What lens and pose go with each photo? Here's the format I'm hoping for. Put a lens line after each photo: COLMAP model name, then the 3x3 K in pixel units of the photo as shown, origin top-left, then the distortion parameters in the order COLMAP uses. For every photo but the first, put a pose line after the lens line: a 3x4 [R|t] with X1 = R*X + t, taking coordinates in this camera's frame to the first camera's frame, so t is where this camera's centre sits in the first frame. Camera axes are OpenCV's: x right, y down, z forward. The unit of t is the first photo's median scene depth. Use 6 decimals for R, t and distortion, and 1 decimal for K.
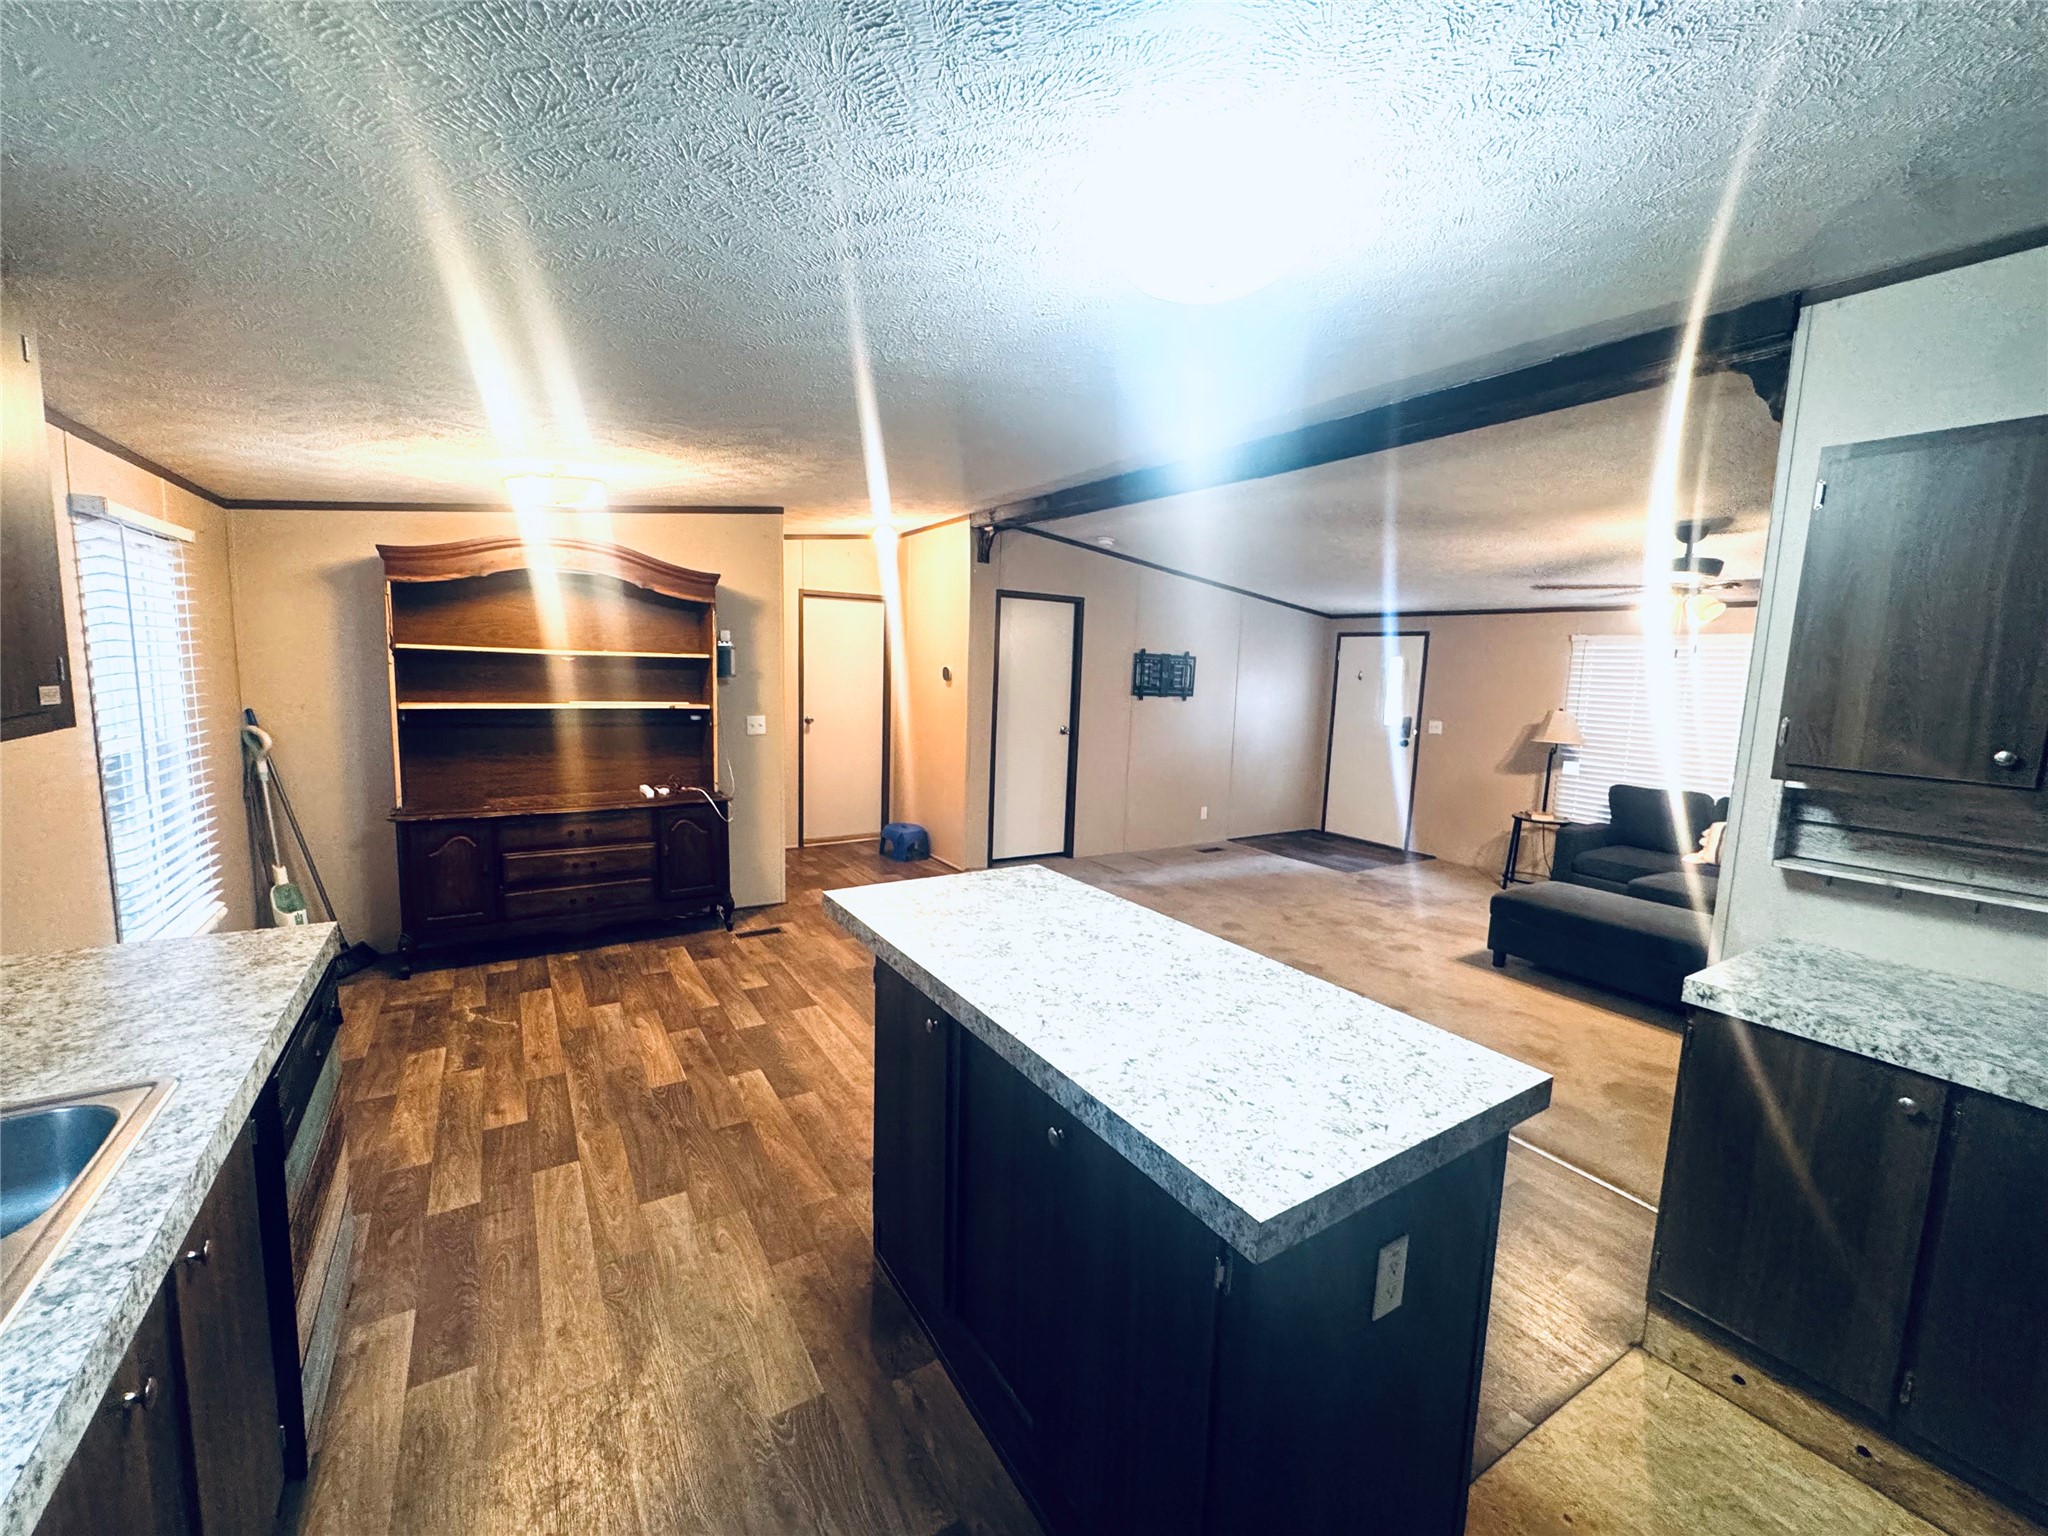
lens RADIAL K [[814.0, 0, 1027.8], [0, 814.0, 761.2], [0, 0, 1]] dist [-0.003912, 0.000158]
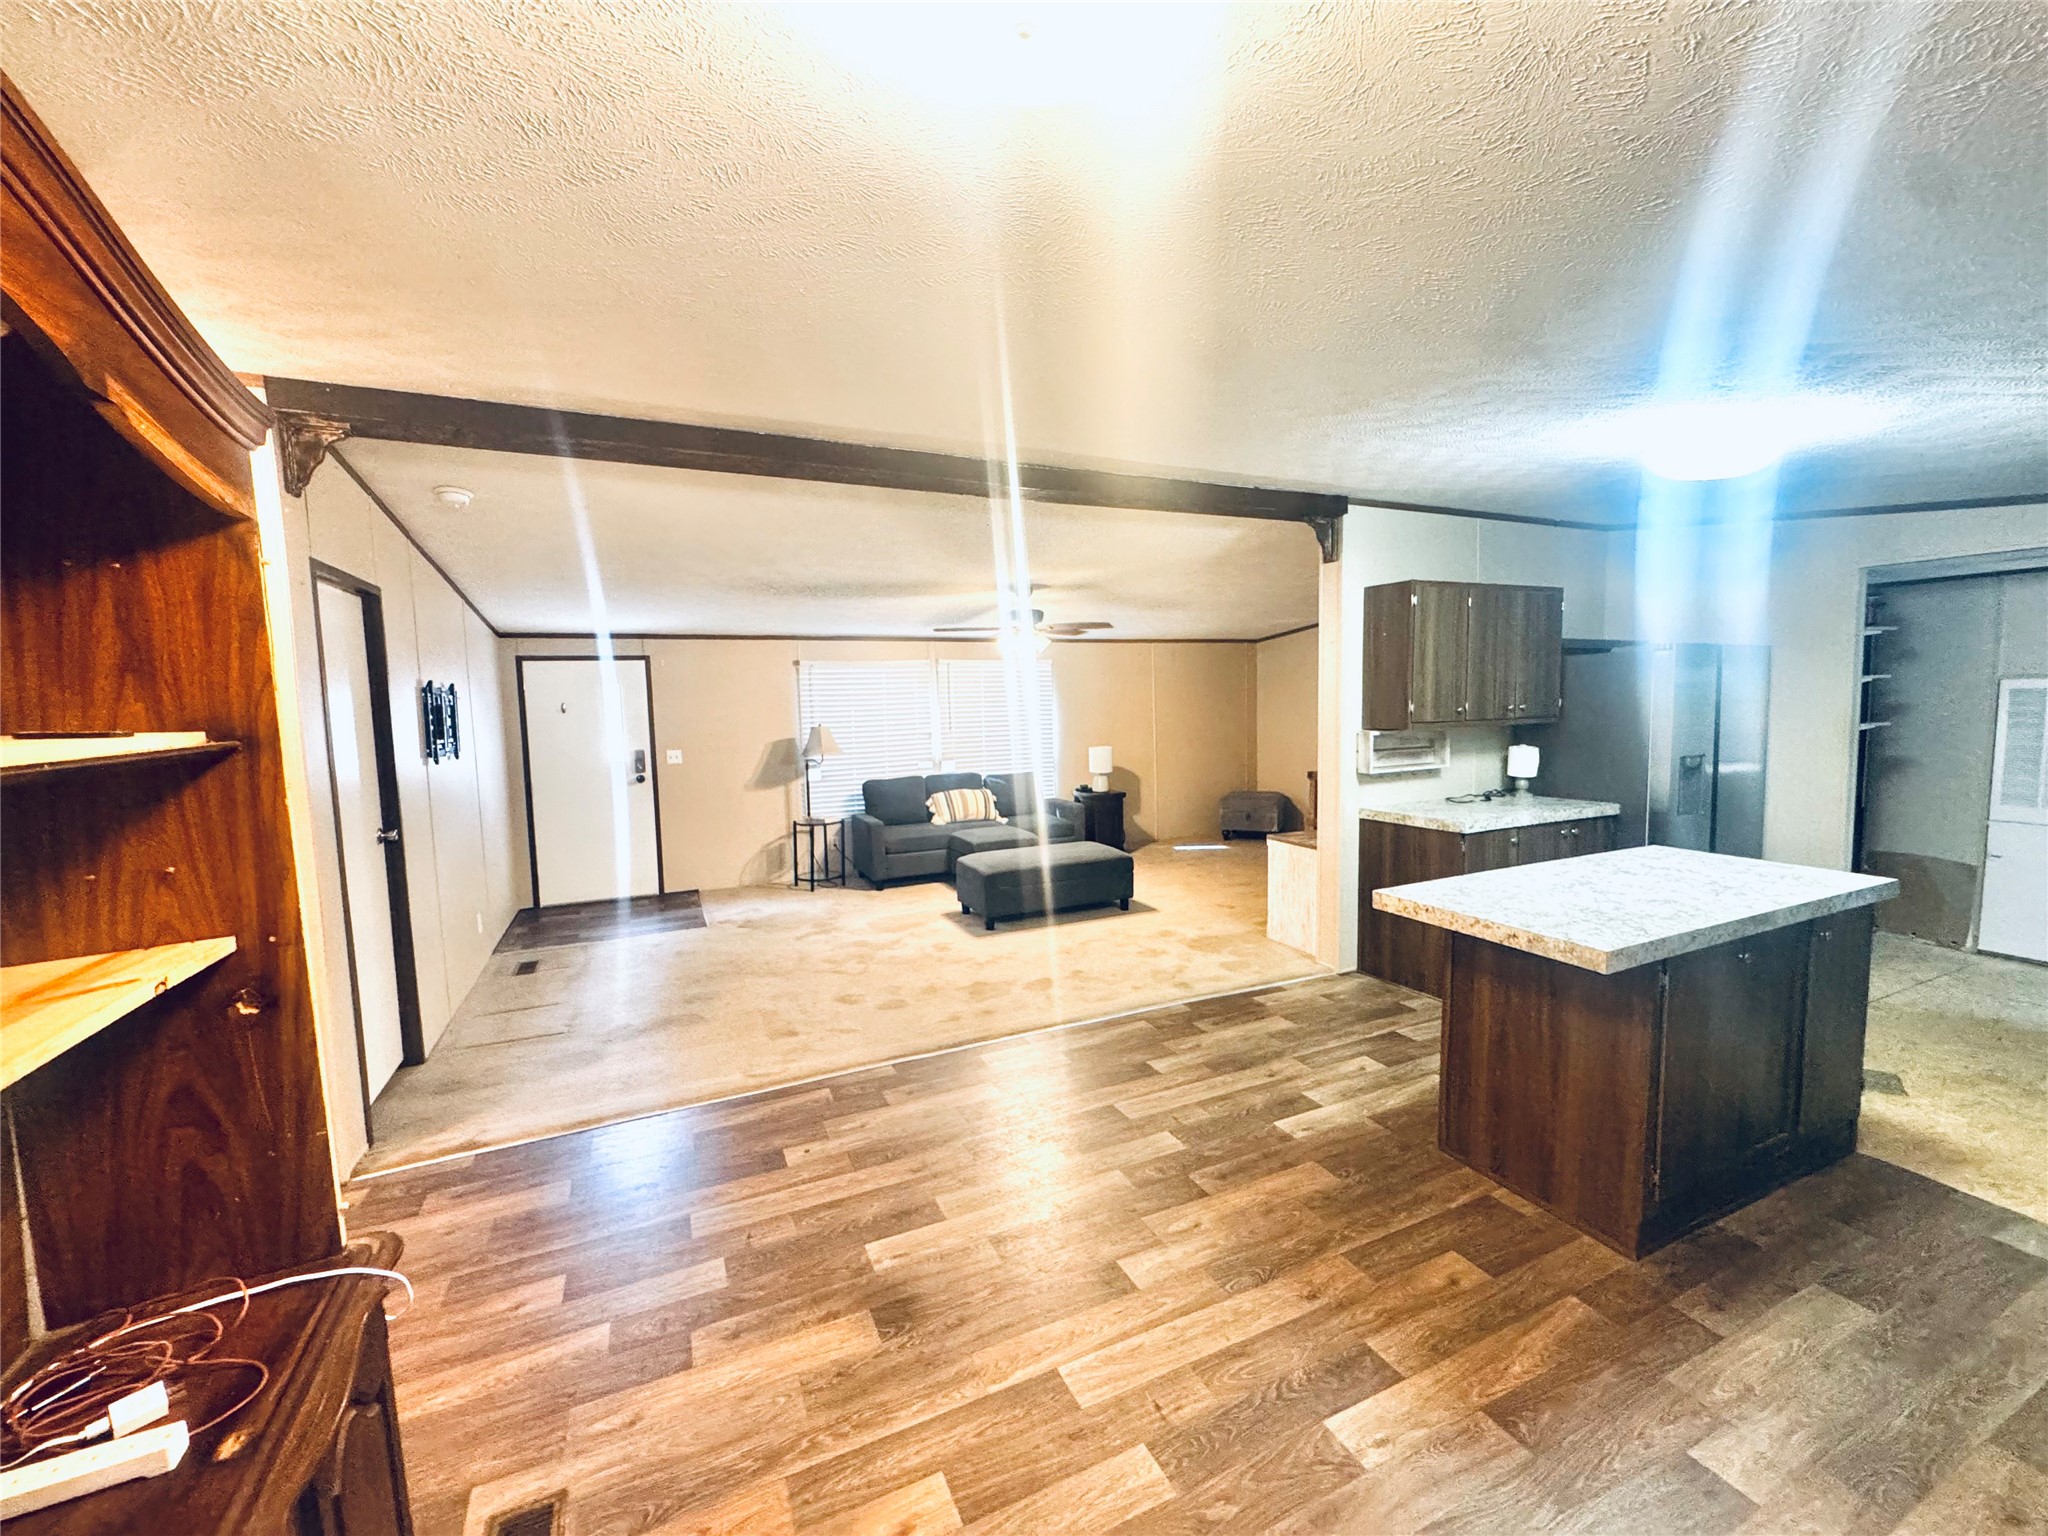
lens RADIAL K [[814.0, 0, 1021.8], [0, 814.0, 766.9], [0, 0, 1]] dist [-0.003912, 0.000158]
pose [[0.142310, -0.124490, 0.981962, -0.508524], [0.147990, 0.983585, 0.103249, -0.093656], [-0.978696, 0.130628, 0.158397, 0.628474]]
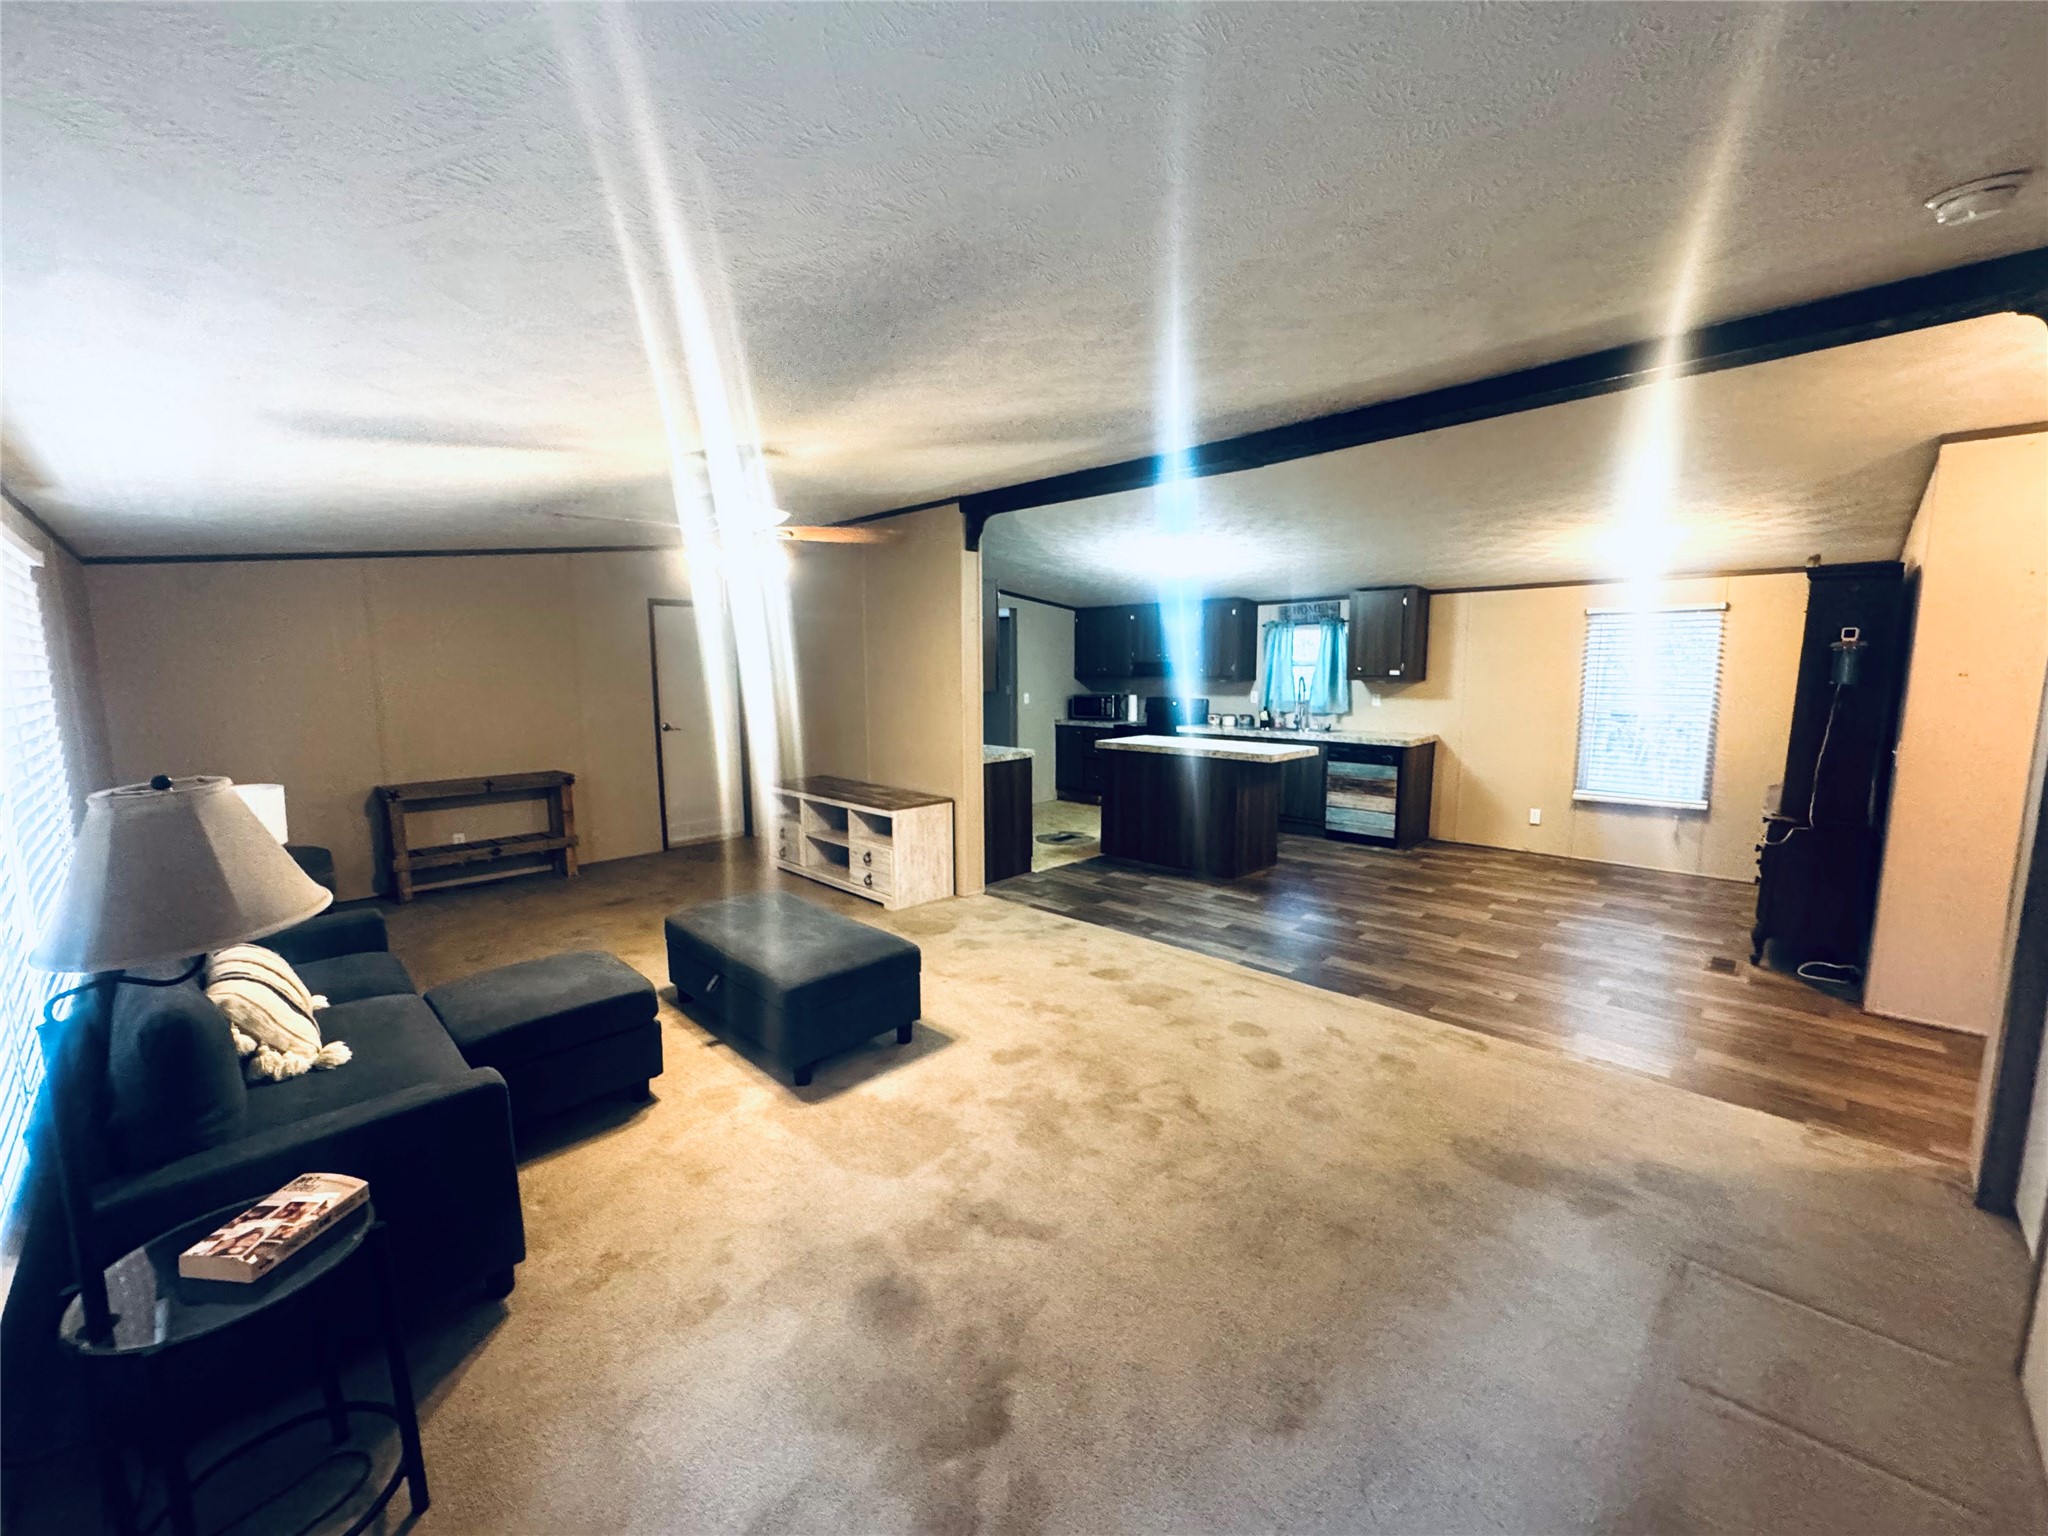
lens RADIAL K [[814.0, 0, 1020.4], [0, 814.0, 767.8], [0, 0, 1]] dist [-0.003912, 0.000158]
pose [[-0.976268, -0.001471, -0.216559, 0.551237], [-0.054413, 0.969565, 0.238711, -0.153451], [0.209617, 0.244830, -0.946636, 1.444276]]
